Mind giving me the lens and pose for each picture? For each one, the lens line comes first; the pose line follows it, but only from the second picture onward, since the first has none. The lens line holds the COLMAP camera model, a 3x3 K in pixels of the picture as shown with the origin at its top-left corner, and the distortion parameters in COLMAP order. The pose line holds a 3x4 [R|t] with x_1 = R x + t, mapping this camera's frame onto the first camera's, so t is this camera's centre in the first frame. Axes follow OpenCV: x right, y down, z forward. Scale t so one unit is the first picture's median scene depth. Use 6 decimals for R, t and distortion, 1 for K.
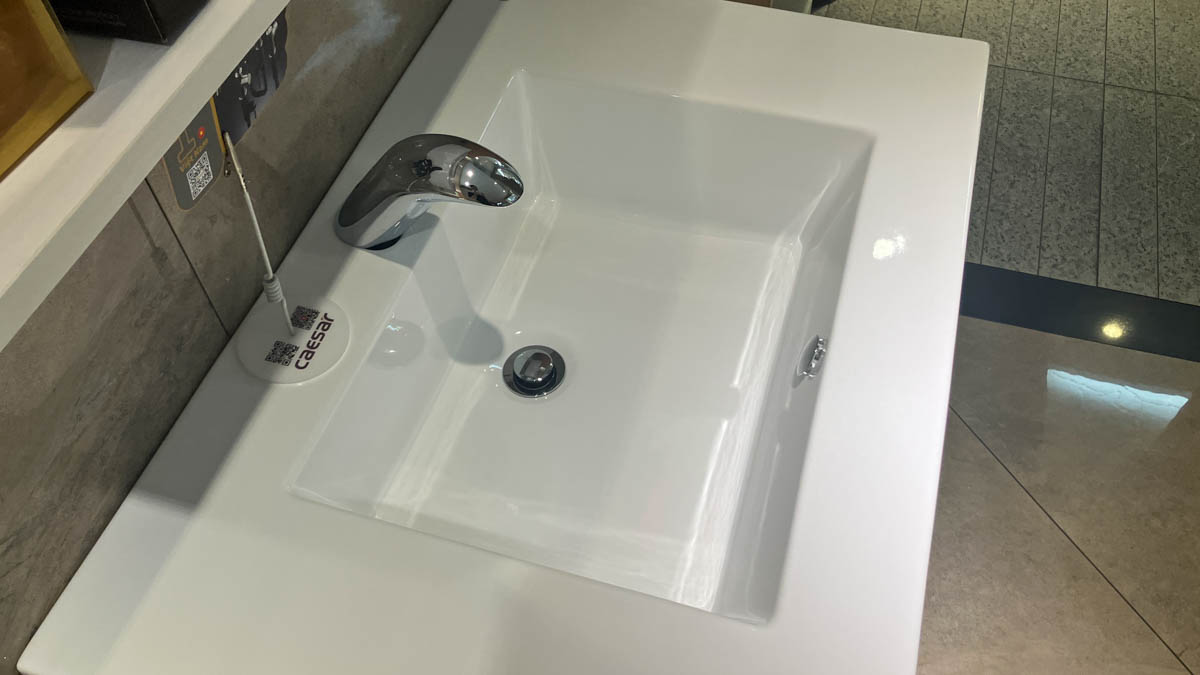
lens RADIAL K [[1010.7, 0, 600.0], [0, 1010.7, 337.5], [0, 0, 1]] dist [0.005975, 0.003771]
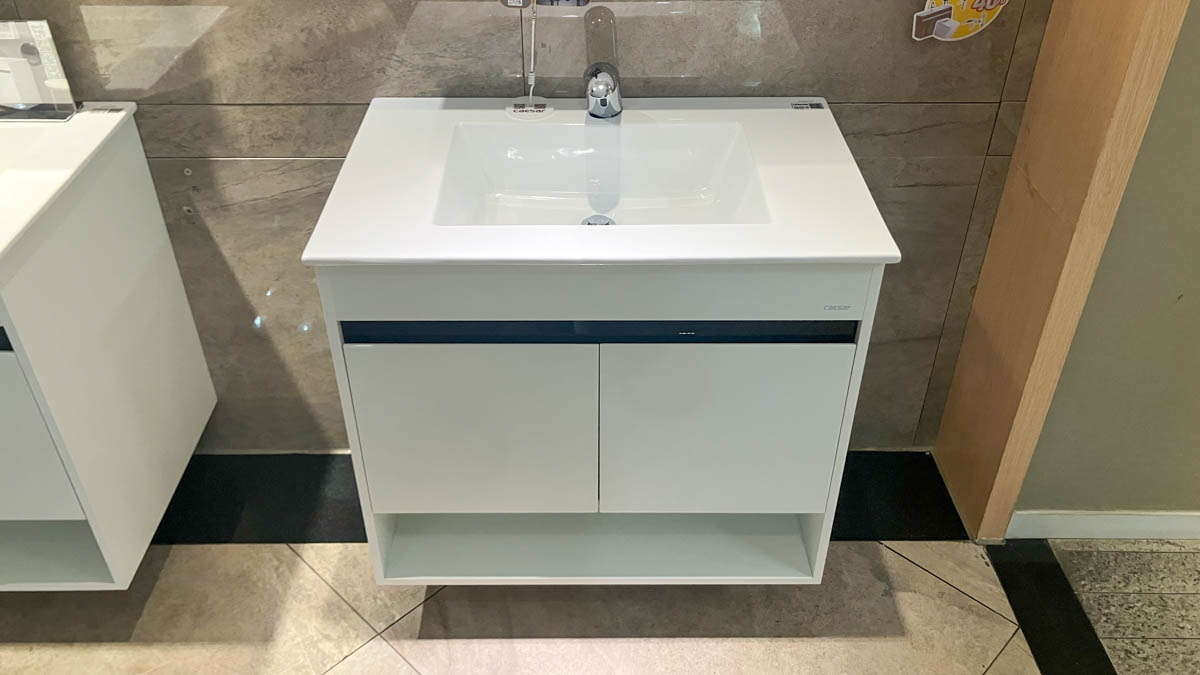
lens RADIAL K [[979.0, 0, 592.2], [0, 979.0, 322.8], [0, 0, 1]] dist [0.007019, 0.012056]
pose [[0.293295, 0.568735, -0.768453, 1.563411], [-0.764896, 0.621792, 0.168253, -0.162471], [0.573509, 0.538439, 0.617391, -0.001600]]
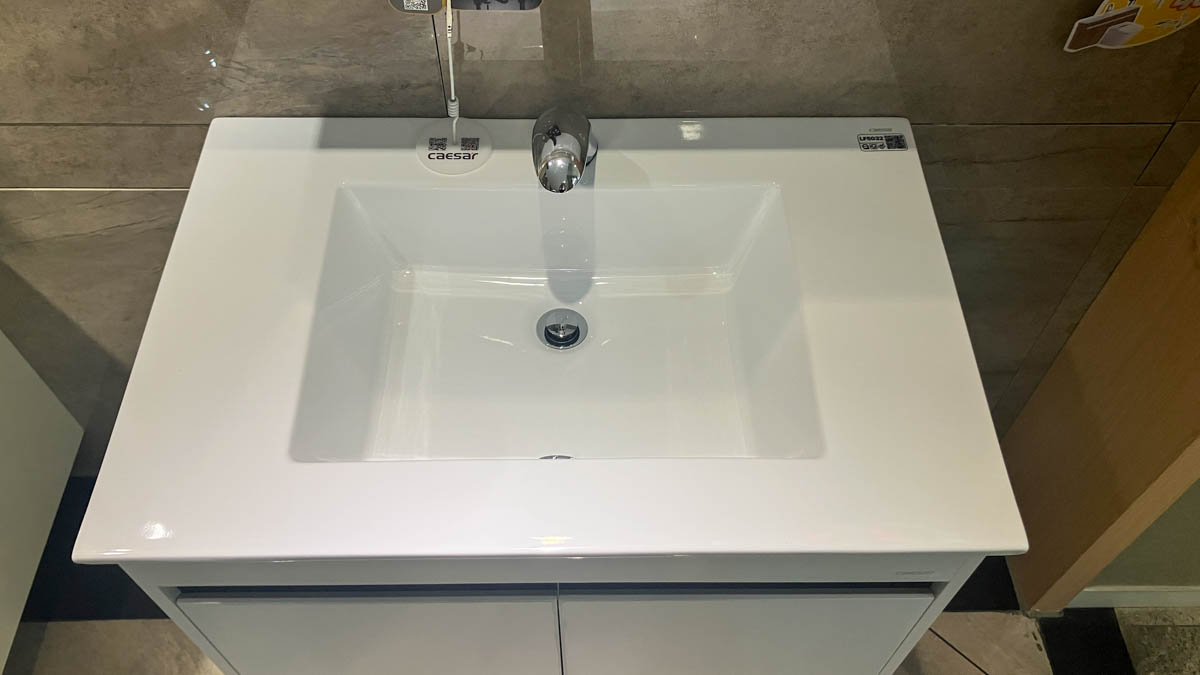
lens RADIAL K [[980.4, 0, 600.0], [0, 980.4, 337.5], [0, 0, 1]] dist [0.011375, 0.005644]
pose [[0.302652, 0.782907, -0.543561, 0.688393], [-0.768942, 0.537540, 0.346092, -0.465403], [0.563143, 0.313221, 0.764698, 0.122423]]
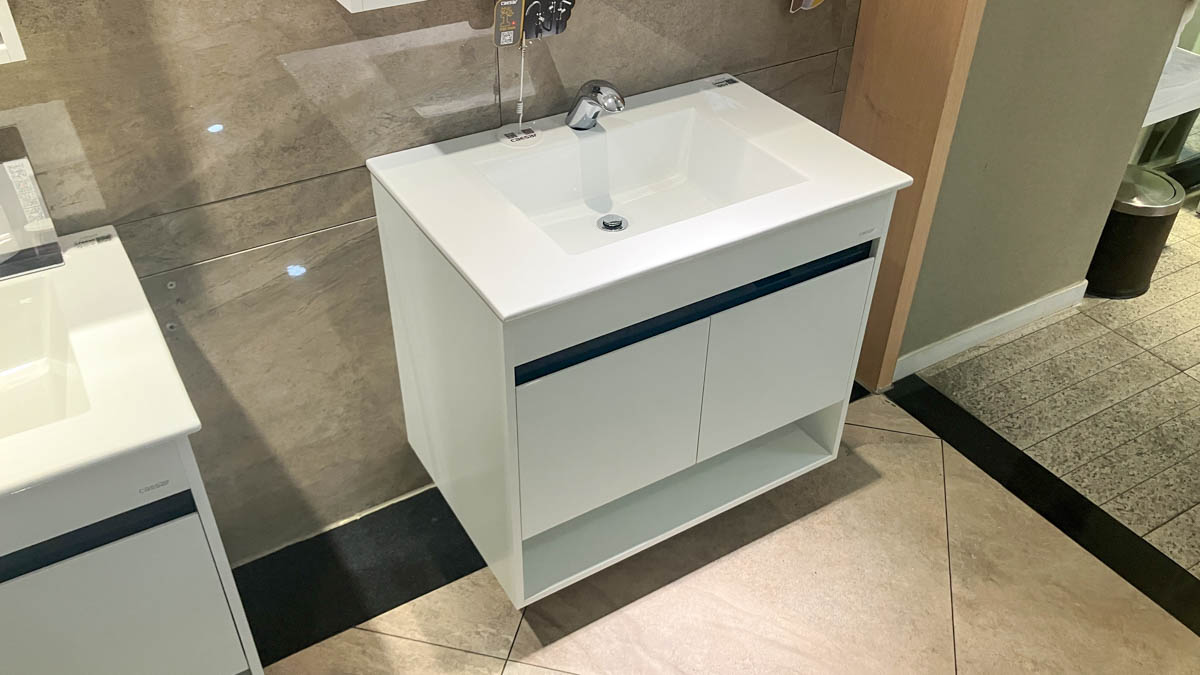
lens RADIAL K [[981.5, 0, 593.7], [0, 981.5, 323.2], [0, 0, 1]] dist [0.026739, -0.003196]
pose [[0.743421, 0.422191, -0.518730, 1.143365], [-0.549440, 0.827757, -0.113727, 0.502110], [0.381368, 0.369558, 0.847340, -0.690987]]
